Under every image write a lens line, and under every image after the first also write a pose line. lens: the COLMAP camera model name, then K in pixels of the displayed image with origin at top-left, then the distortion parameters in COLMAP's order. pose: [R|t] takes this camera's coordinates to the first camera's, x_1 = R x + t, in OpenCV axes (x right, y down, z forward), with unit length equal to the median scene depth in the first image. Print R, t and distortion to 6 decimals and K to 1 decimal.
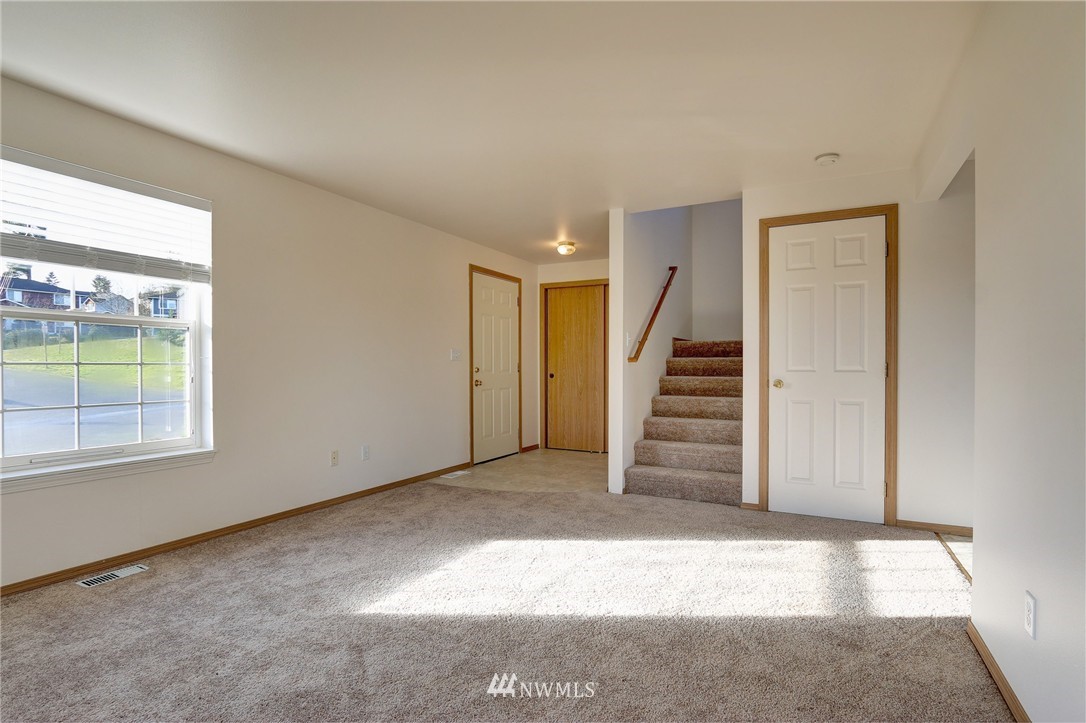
lens RADIAL K [[537.7, 0, 543.0], [0, 537.7, 361.5], [0, 0, 1]] dist [-0.002423, -0.000143]
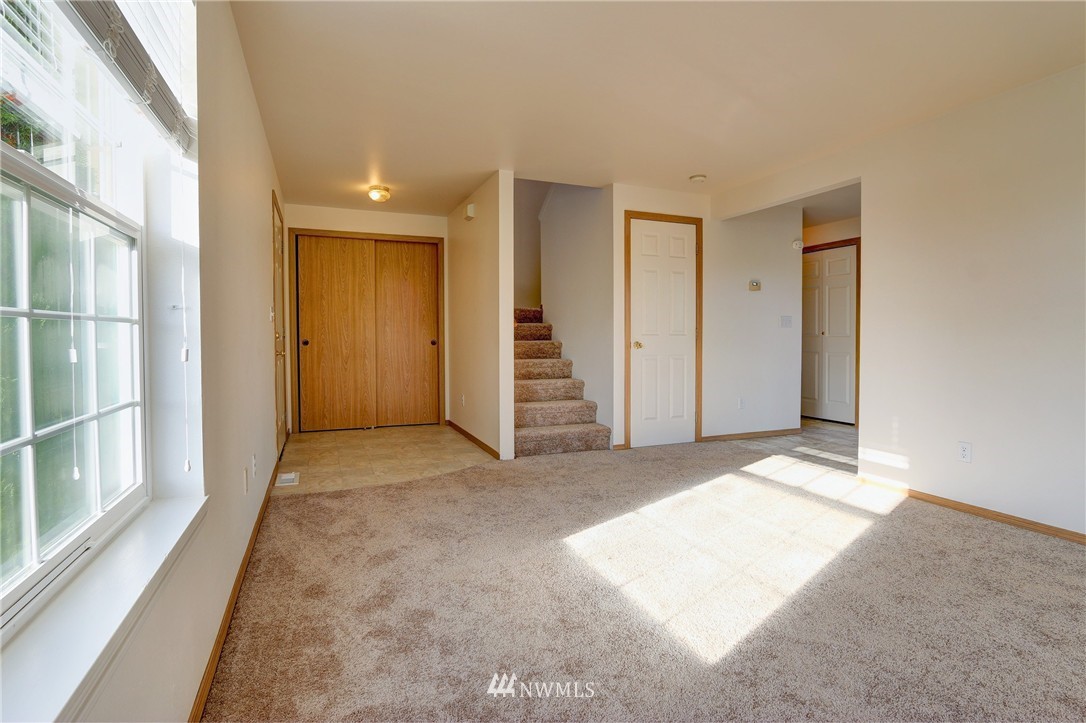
lens RADIAL K [[527.0, 0, 538.9], [0, 527.0, 342.4], [0, 0, 1]] dist [-0.018575, -0.000026]
pose [[0.648744, -0.013205, 0.760892, -0.552721], [-0.007711, 0.999684, 0.023924, 0.005952], [-0.760968, -0.021388, 0.648437, 0.327730]]
